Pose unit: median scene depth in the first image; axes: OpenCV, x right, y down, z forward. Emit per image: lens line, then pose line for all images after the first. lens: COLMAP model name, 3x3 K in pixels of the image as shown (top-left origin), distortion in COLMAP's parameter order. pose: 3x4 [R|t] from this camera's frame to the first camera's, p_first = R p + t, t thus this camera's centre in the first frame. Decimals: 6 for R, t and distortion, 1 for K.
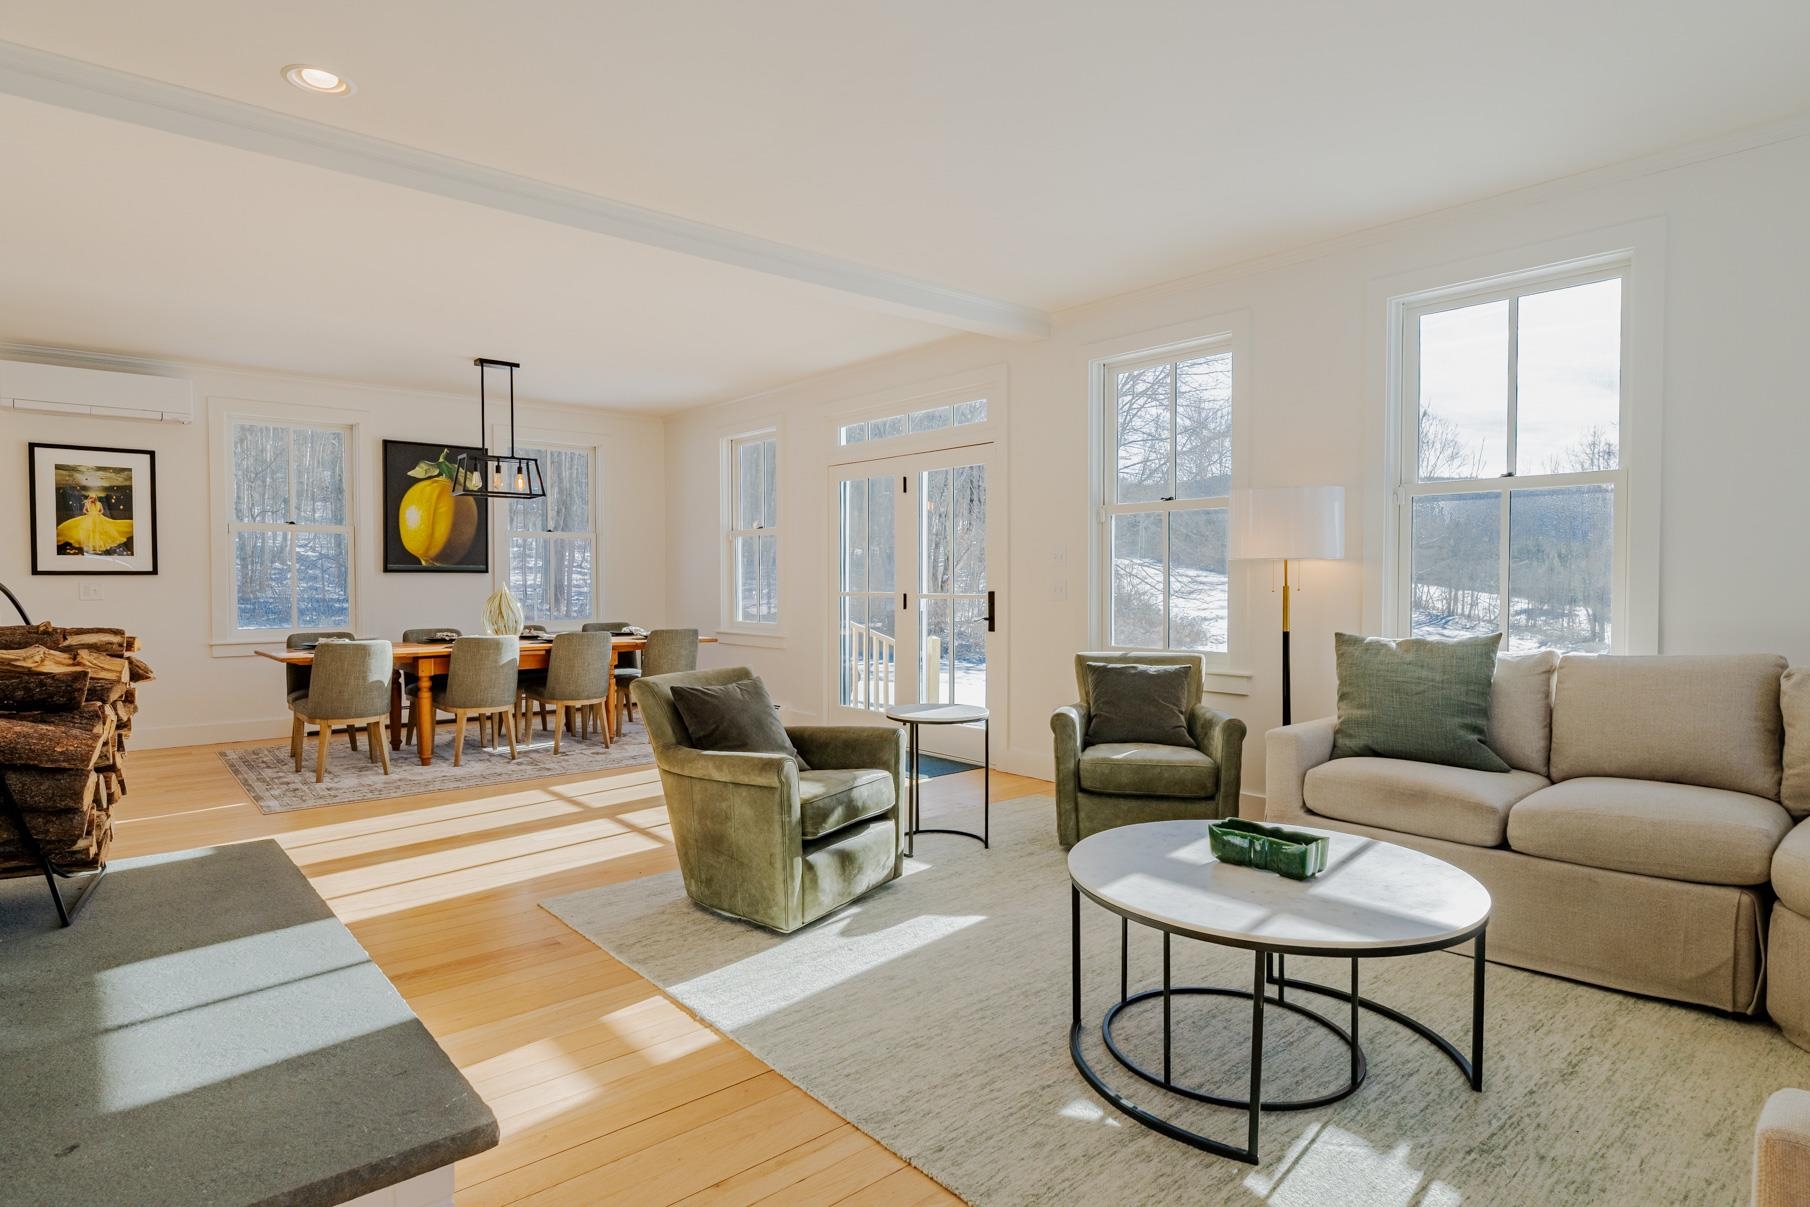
lens RADIAL K [[977.4, 0, 888.6], [0, 977.4, 599.5], [0, 0, 1]] dist [-0.007799, -0.000364]
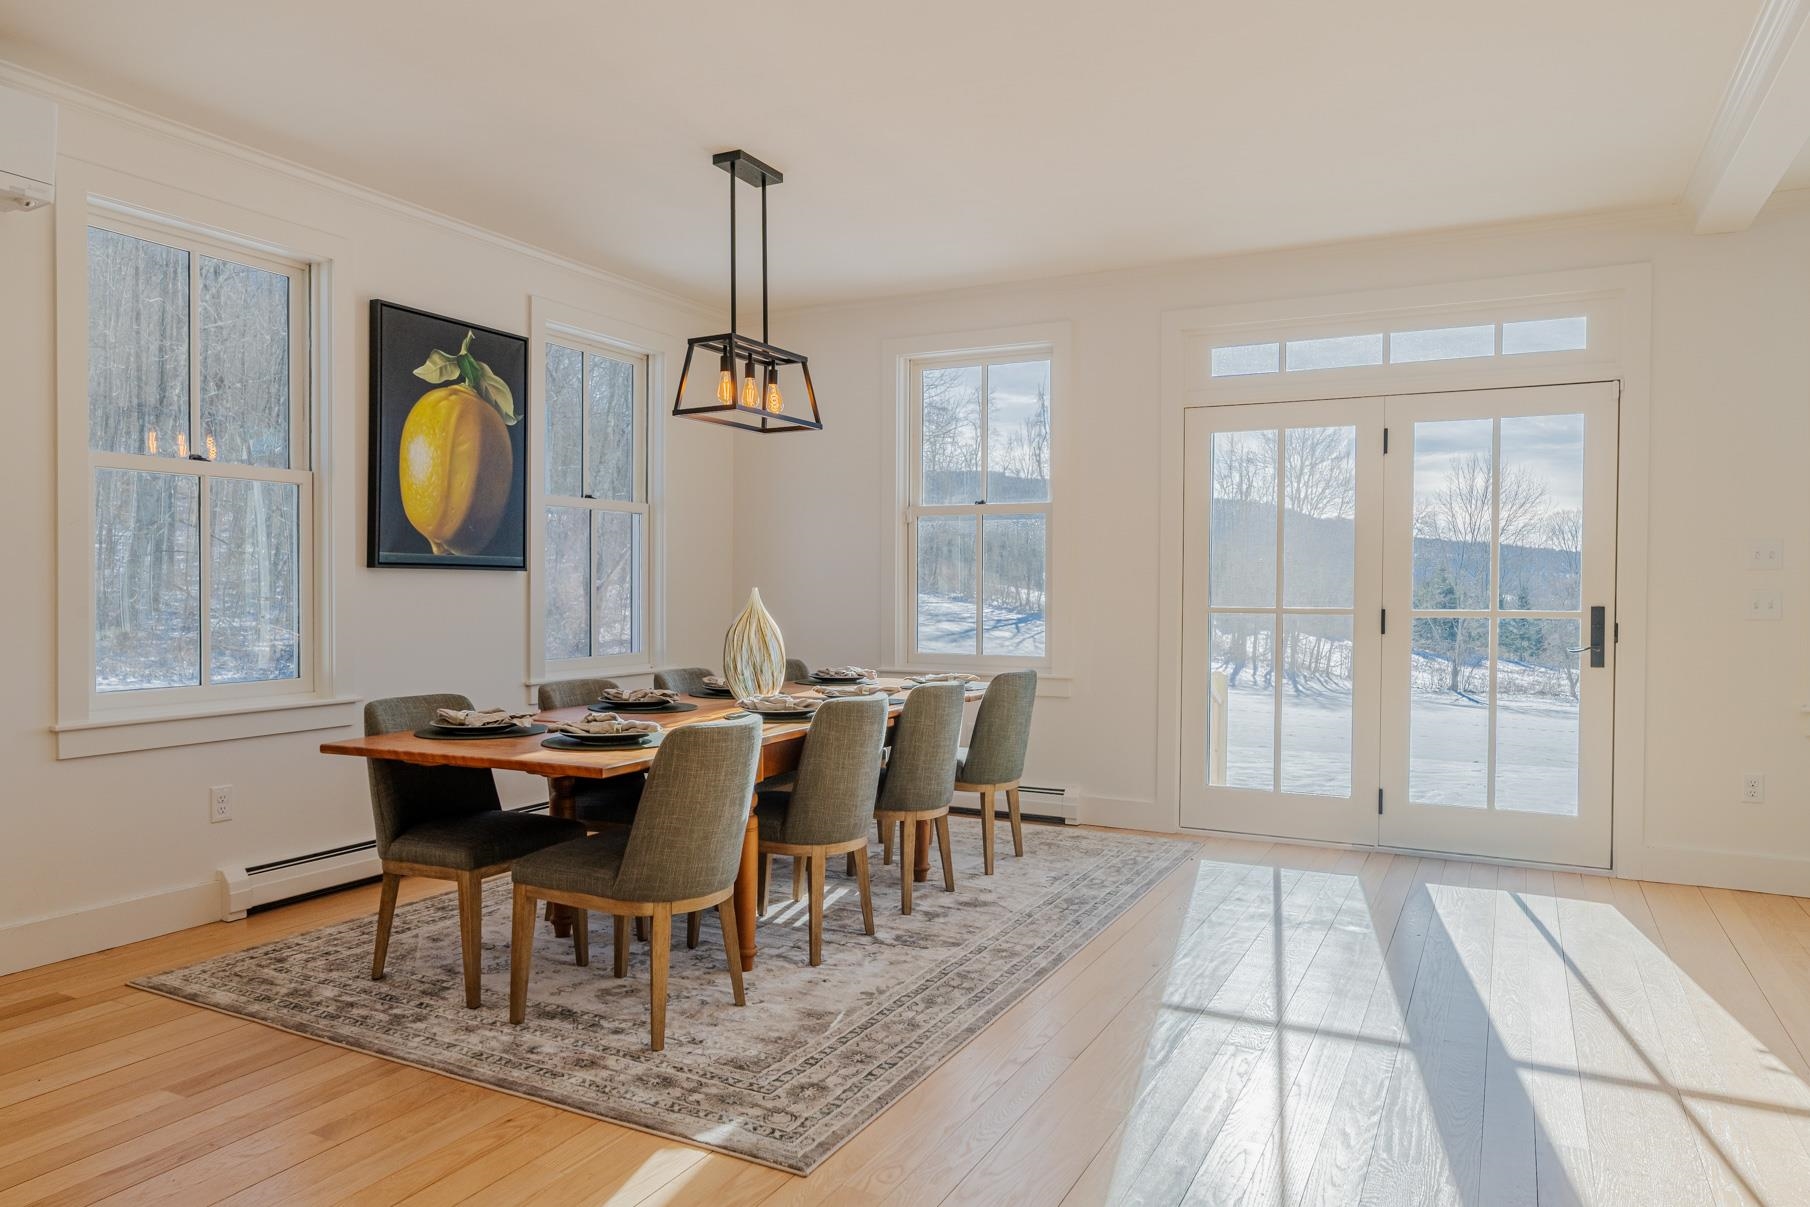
lens RADIAL K [[1198.0, 0, 920.2], [0, 1198.0, 600.4], [0, 0, 1]] dist [0.002870, 0.000038]
pose [[0.925113, 0.000596, 0.379691, -0.562673], [0.002271, 0.999972, -0.007102, -0.006727], [-0.379685, 0.007432, 0.925086, 0.377952]]
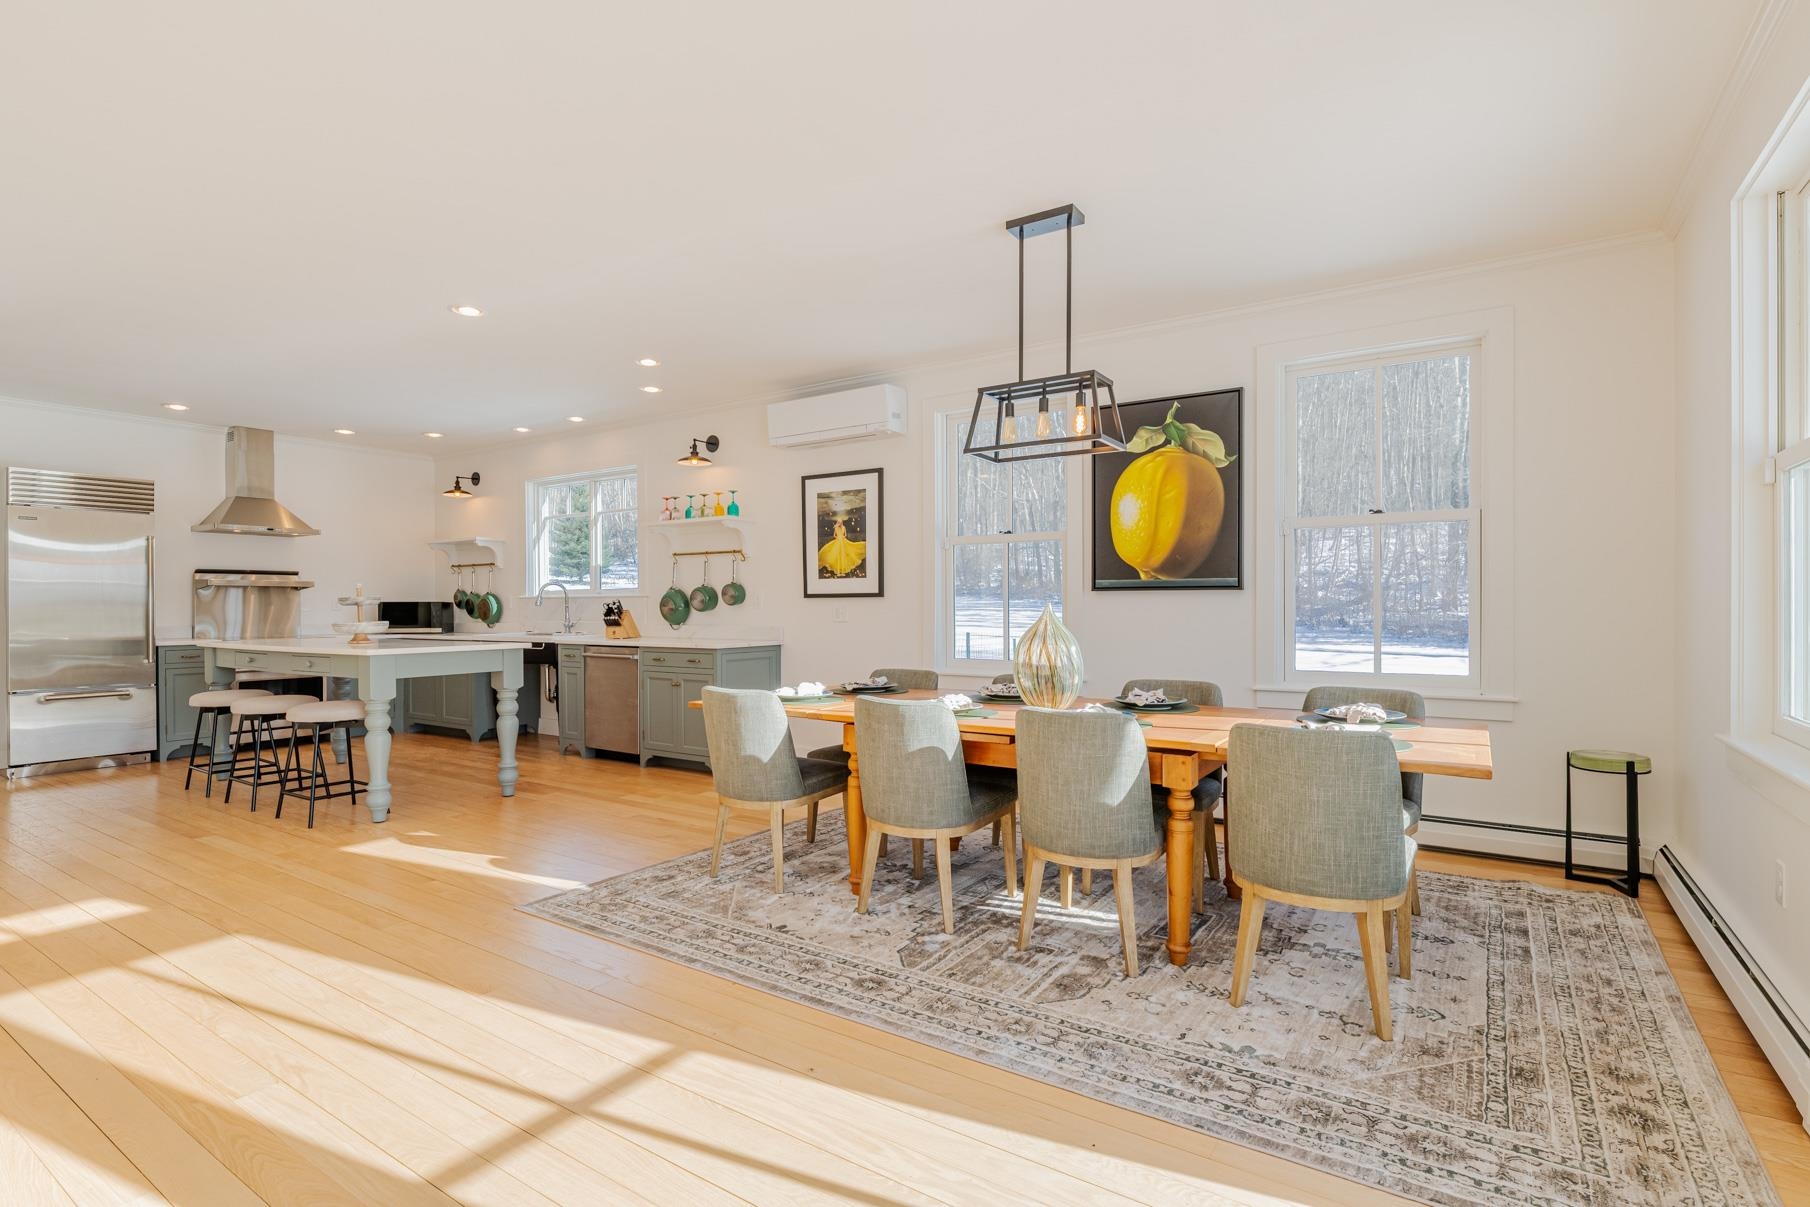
lens RADIAL K [[853.9, 0, 909.5], [0, 853.9, 606.1], [0, 0, 1]] dist [0.016562, 0.000088]
pose [[0.269180, -0.002510, -0.963087, 0.064947], [-0.019824, 0.999770, -0.008146, -0.009865], [0.962886, 0.021285, 0.269068, 0.799410]]
